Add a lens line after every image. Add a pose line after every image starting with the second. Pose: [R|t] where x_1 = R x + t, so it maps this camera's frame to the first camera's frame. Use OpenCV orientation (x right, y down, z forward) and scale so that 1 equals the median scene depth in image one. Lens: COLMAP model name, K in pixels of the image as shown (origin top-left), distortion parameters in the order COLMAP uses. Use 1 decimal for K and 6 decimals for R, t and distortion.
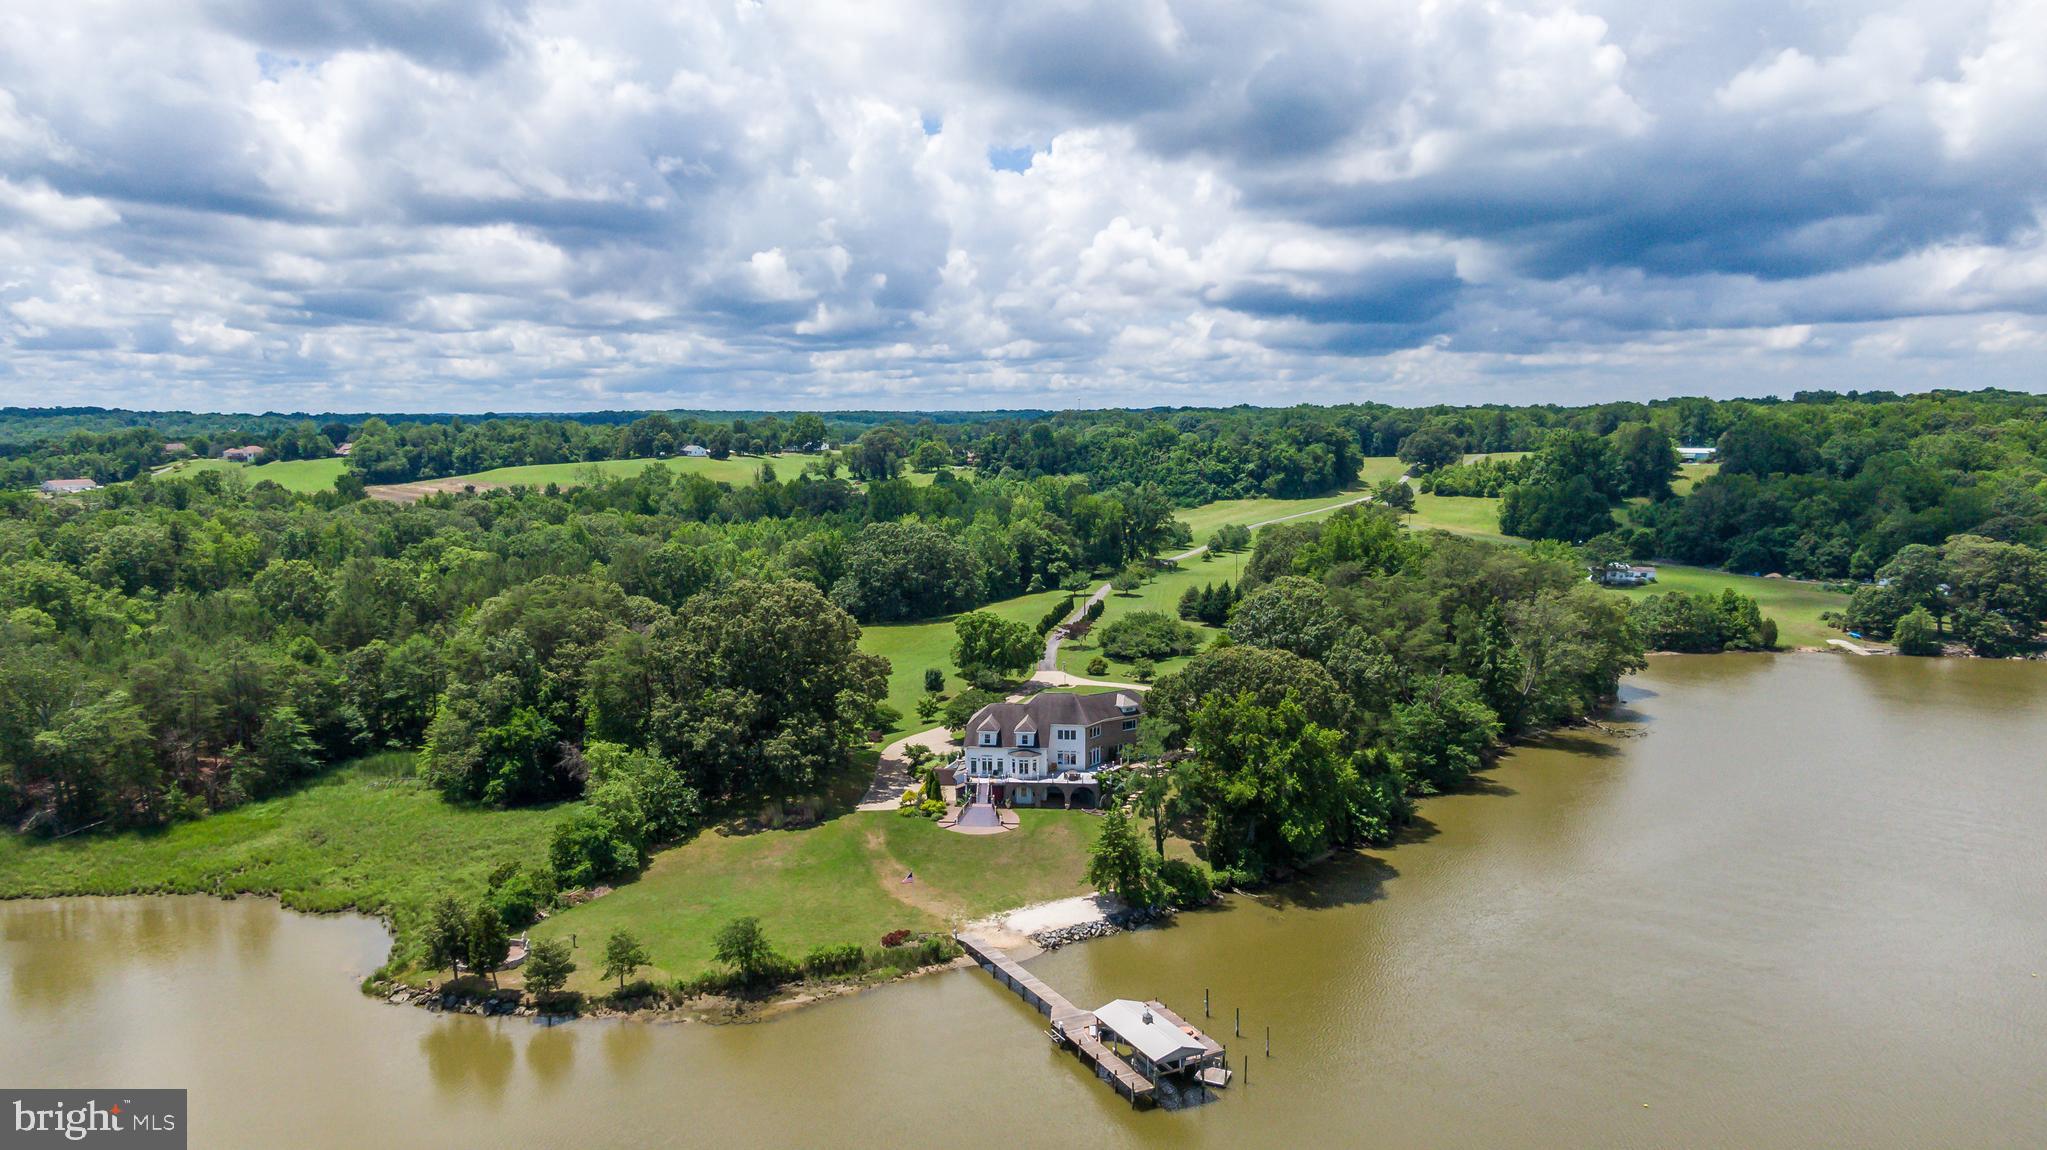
lens RADIAL K [[1450.8, 0, 1023.5], [0, 1450.8, 575.0], [0, 0, 1]] dist [0.054971, -0.097160]
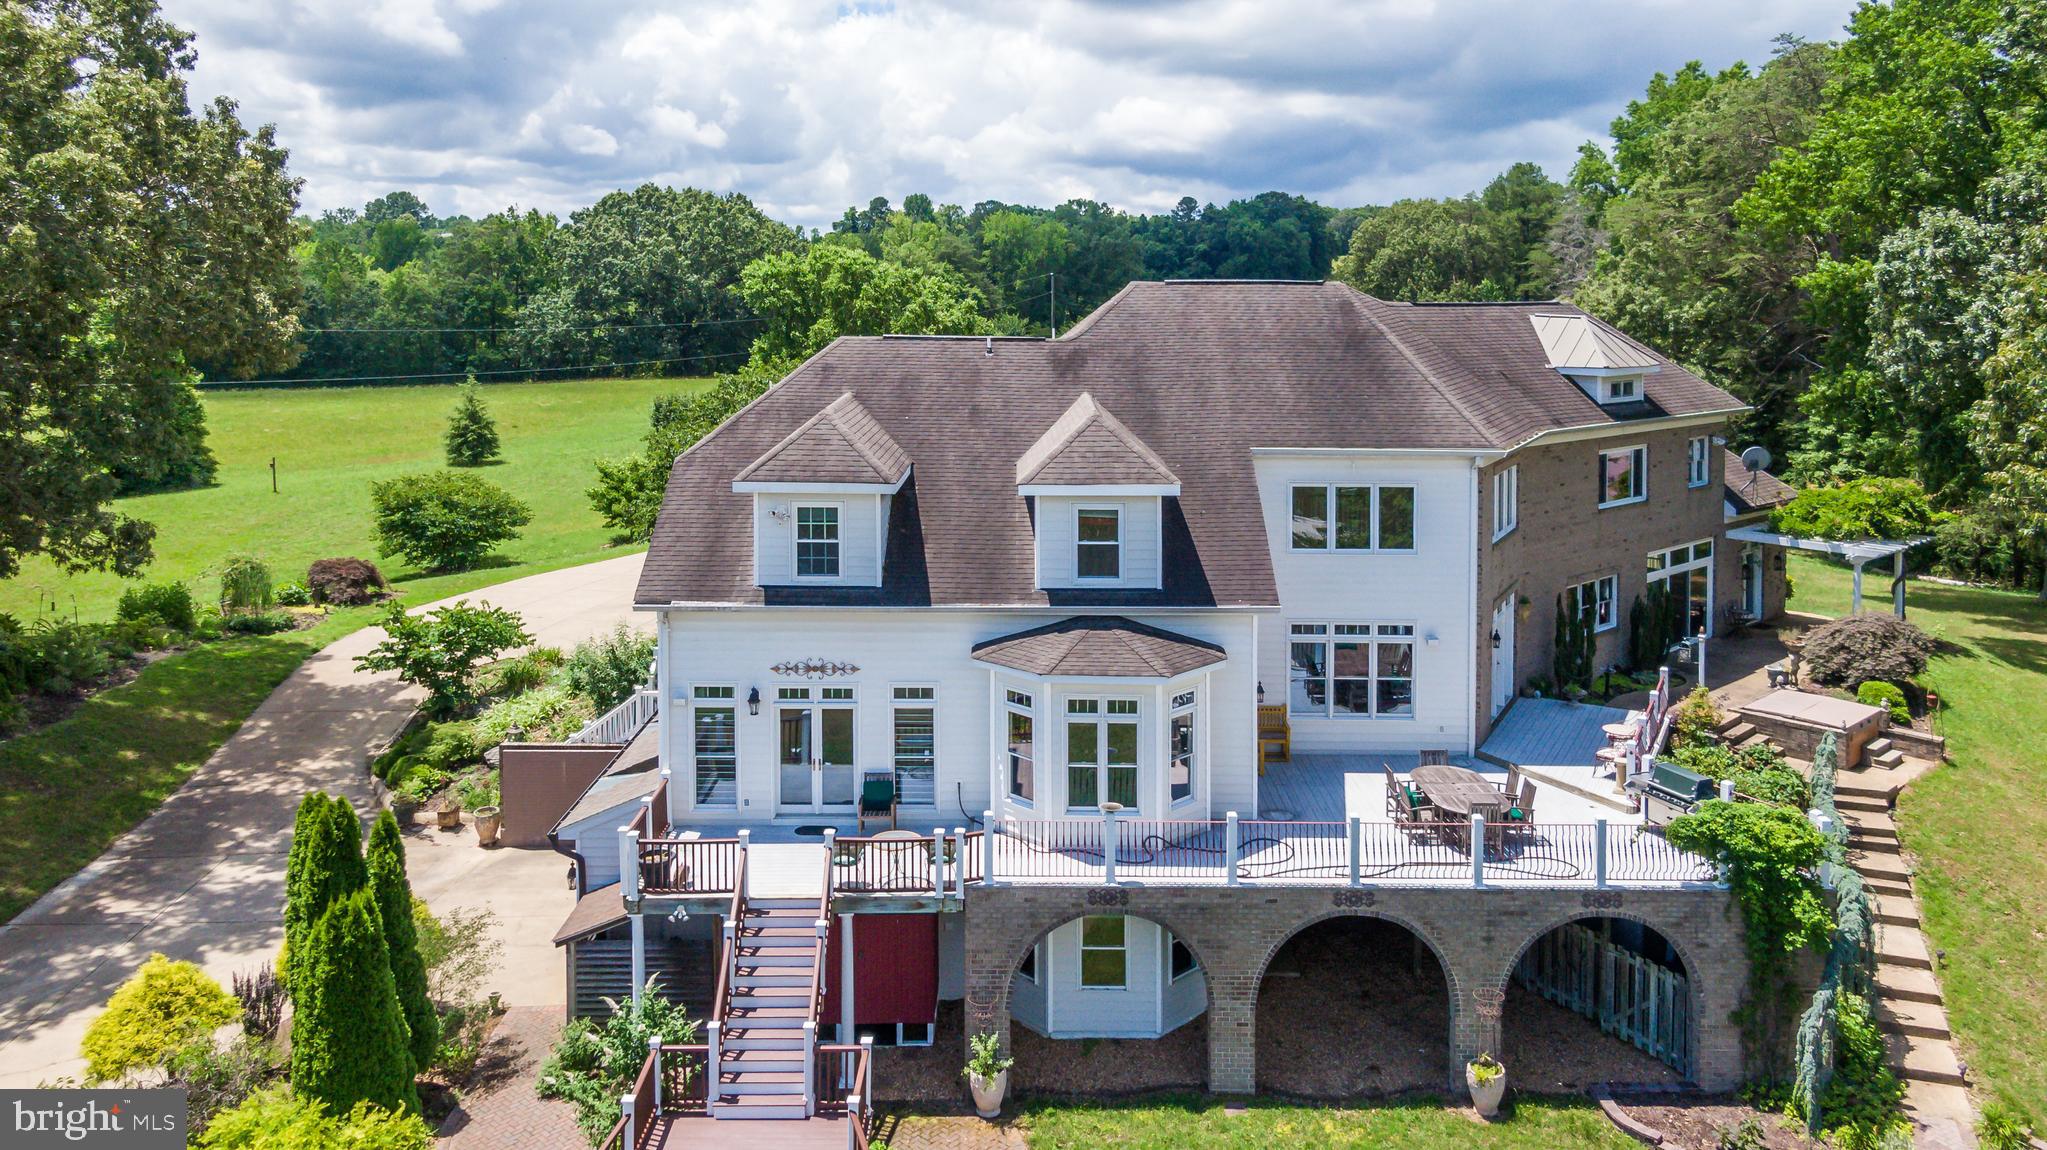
lens RADIAL K [[1517.8, 0, 1028.5], [0, 1517.8, 339.8], [0, 0, 1]] dist [0.030337, -0.002226]
pose [[0.995417, 0.004315, 0.095531, -0.019388], [0.002771, 0.997260, -0.073922, 0.107236], [-0.095588, 0.073848, 0.992678, 0.876687]]
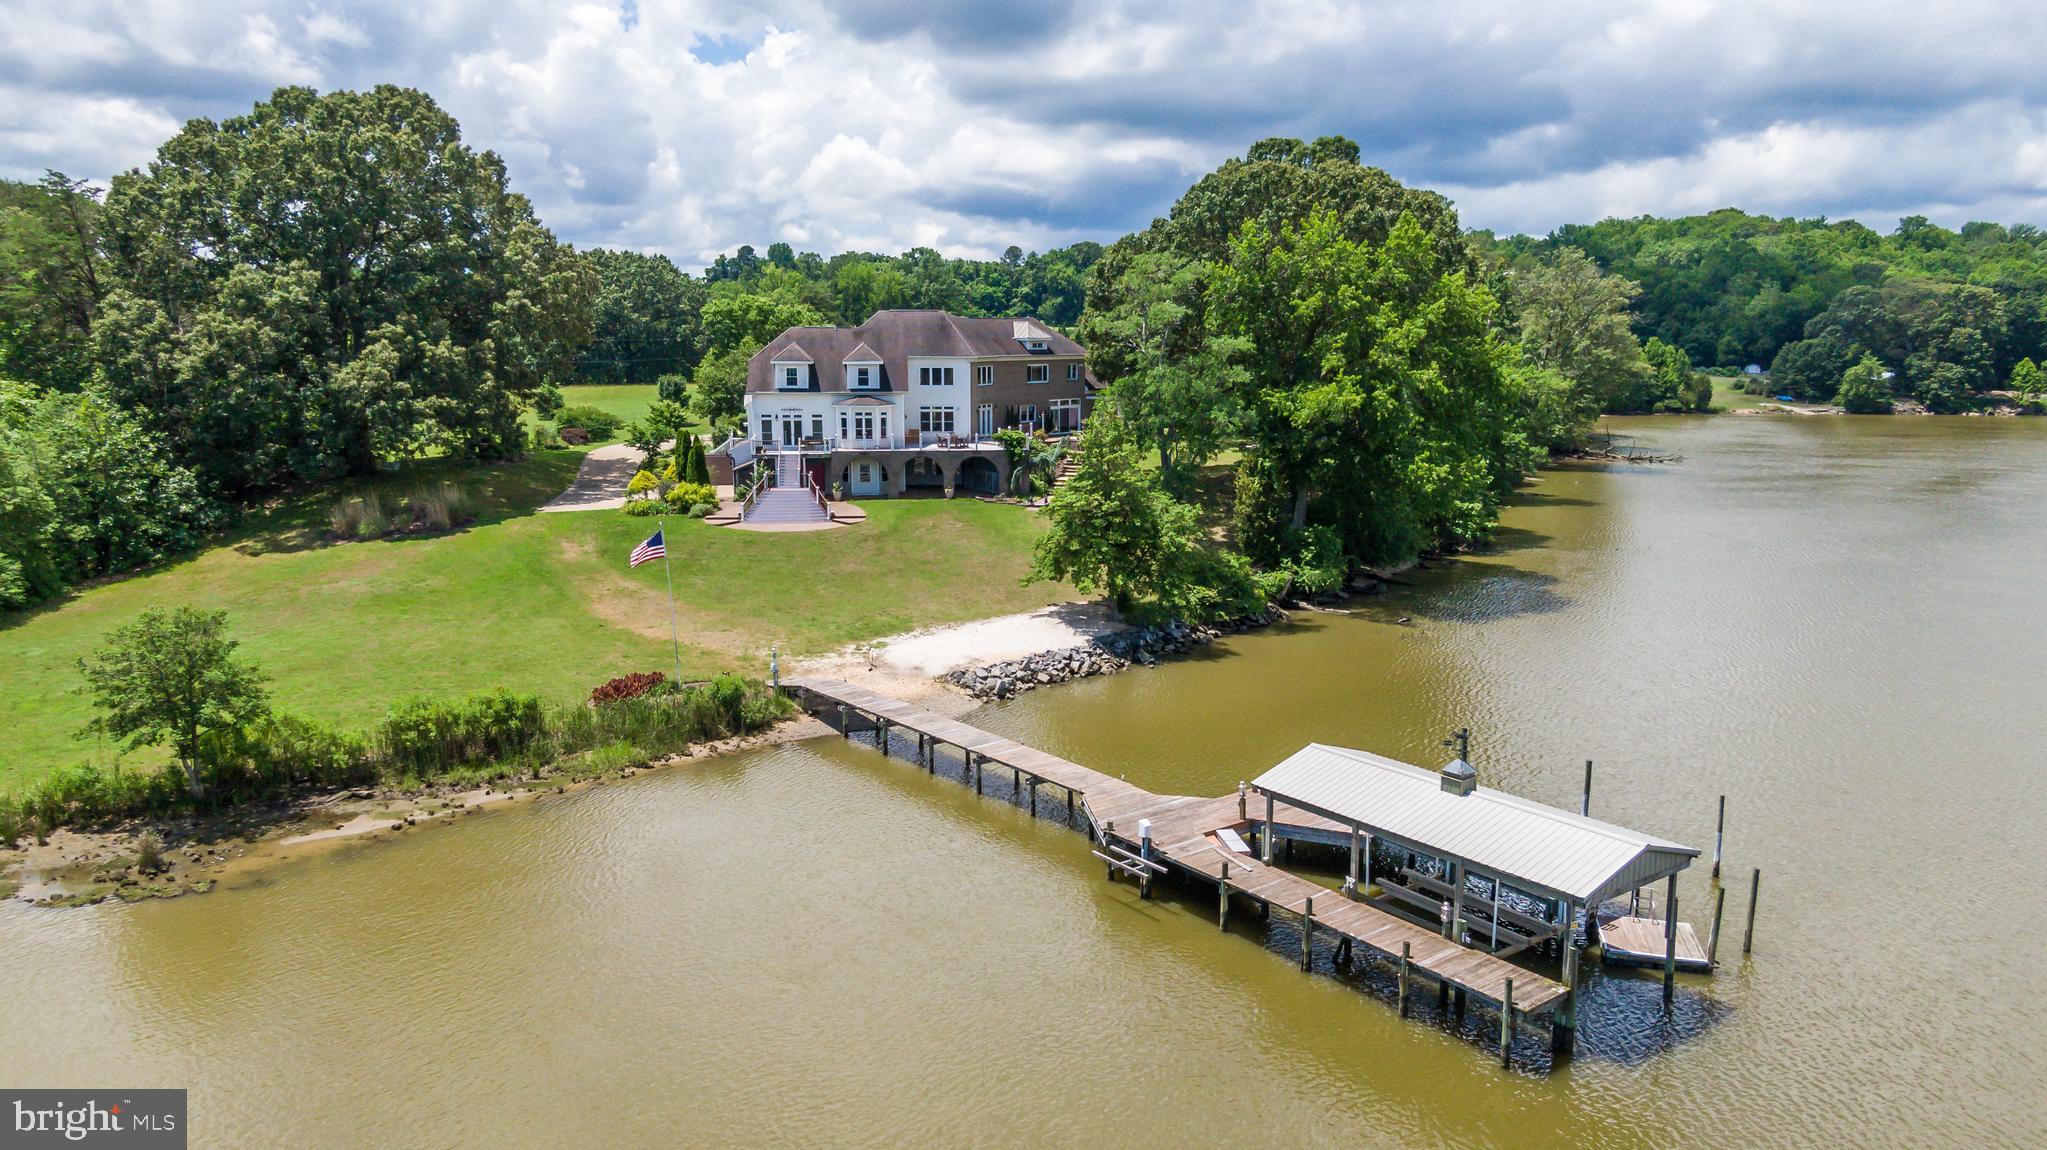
lens RADIAL K [[1450.8, 0, 1023.5], [0, 1450.8, 575.0], [0, 0, 1]] dist [0.054971, -0.097160]
pose [[0.982228, -0.029105, 0.185420, -0.043279], [0.018083, 0.997983, 0.060858, 0.158029], [-0.186818, -0.056423, 0.980773, 0.468258]]
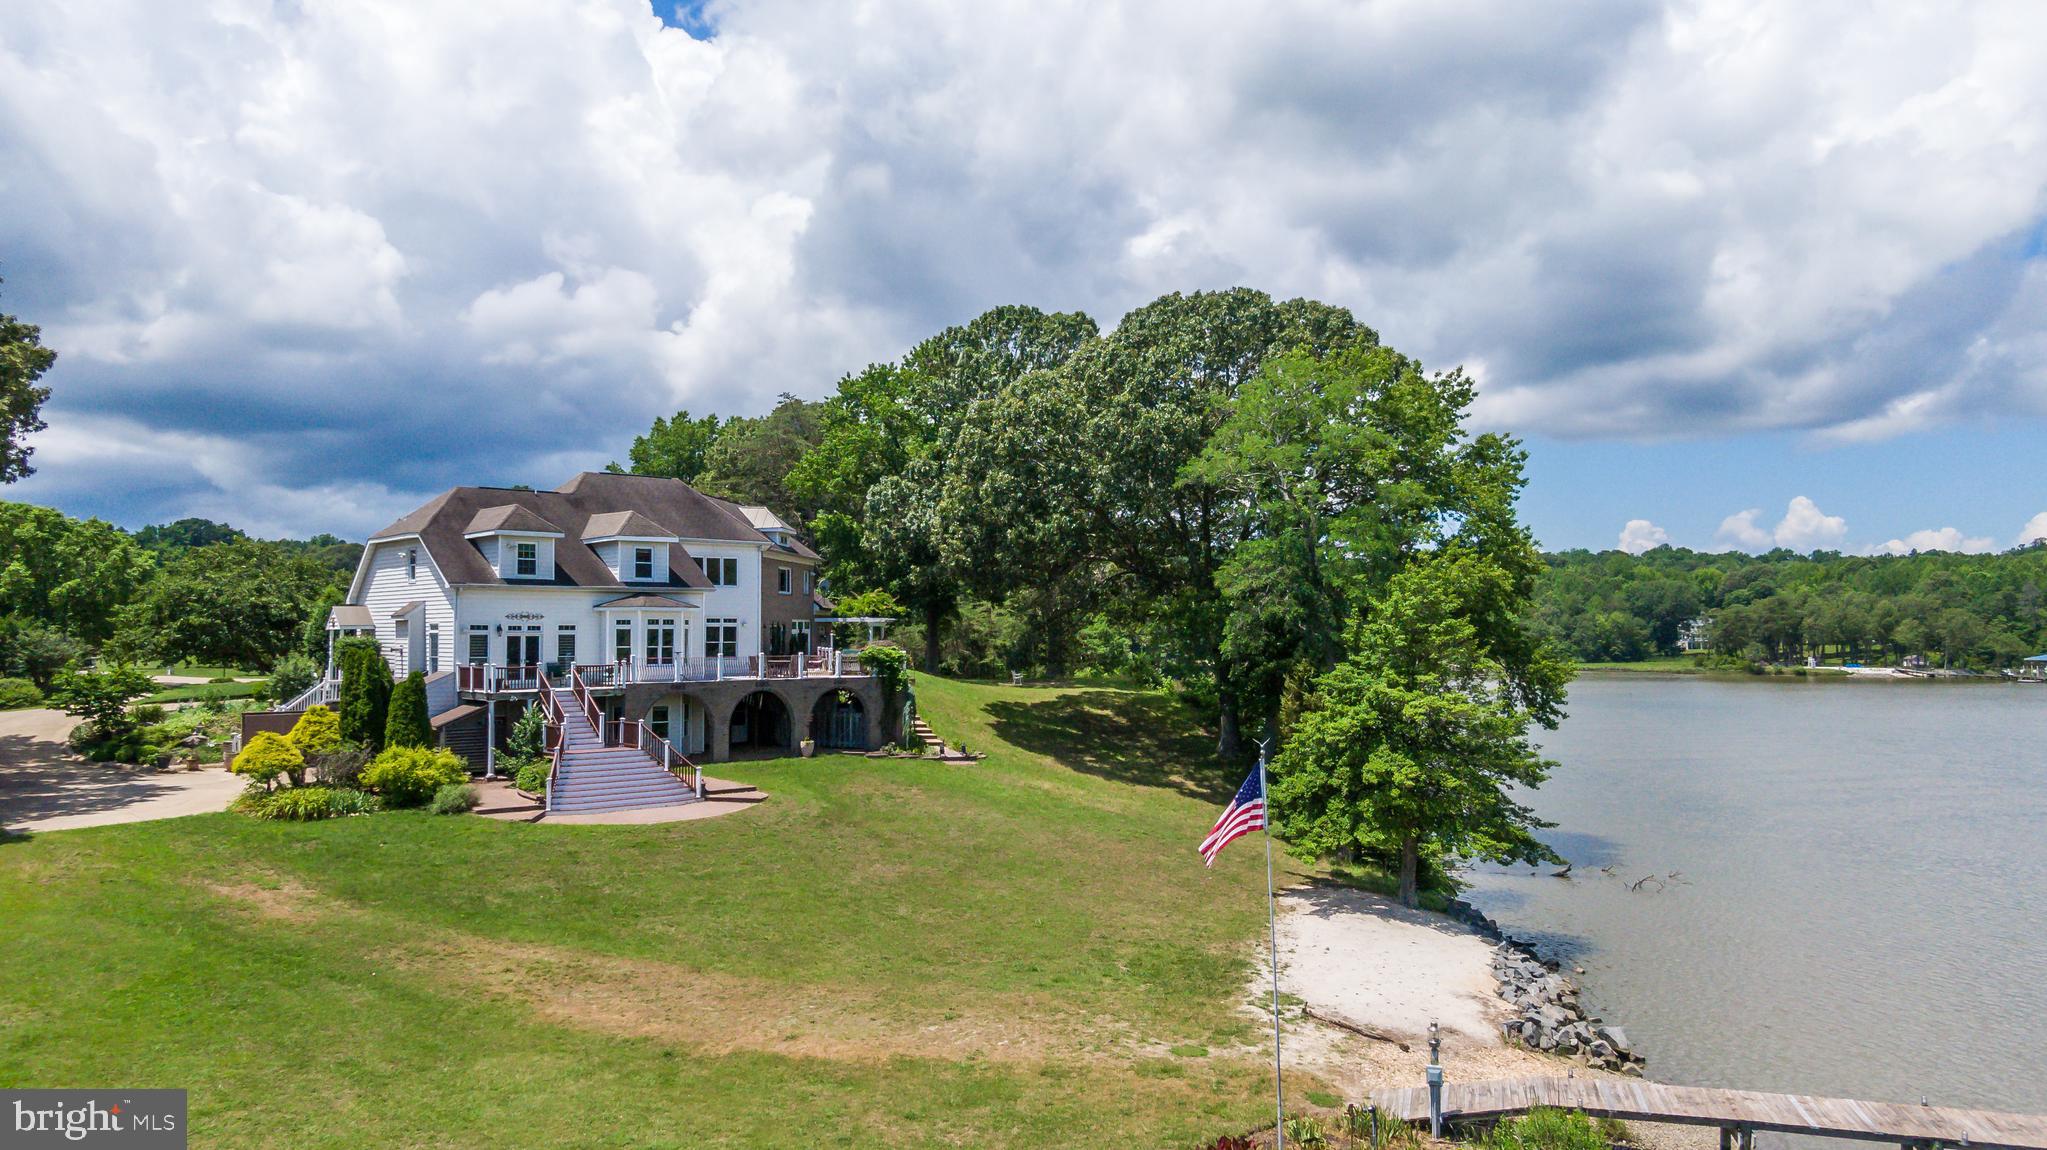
lens RADIAL K [[1450.8, 0, 1023.5], [0, 1450.8, 575.0], [0, 0, 1]] dist [0.054971, -0.097160]
pose [[0.695160, 0.027452, 0.718330, -0.174536], [0.081128, 0.989890, -0.116341, 0.163510], [-0.714262, 0.139153, 0.685905, 0.735696]]
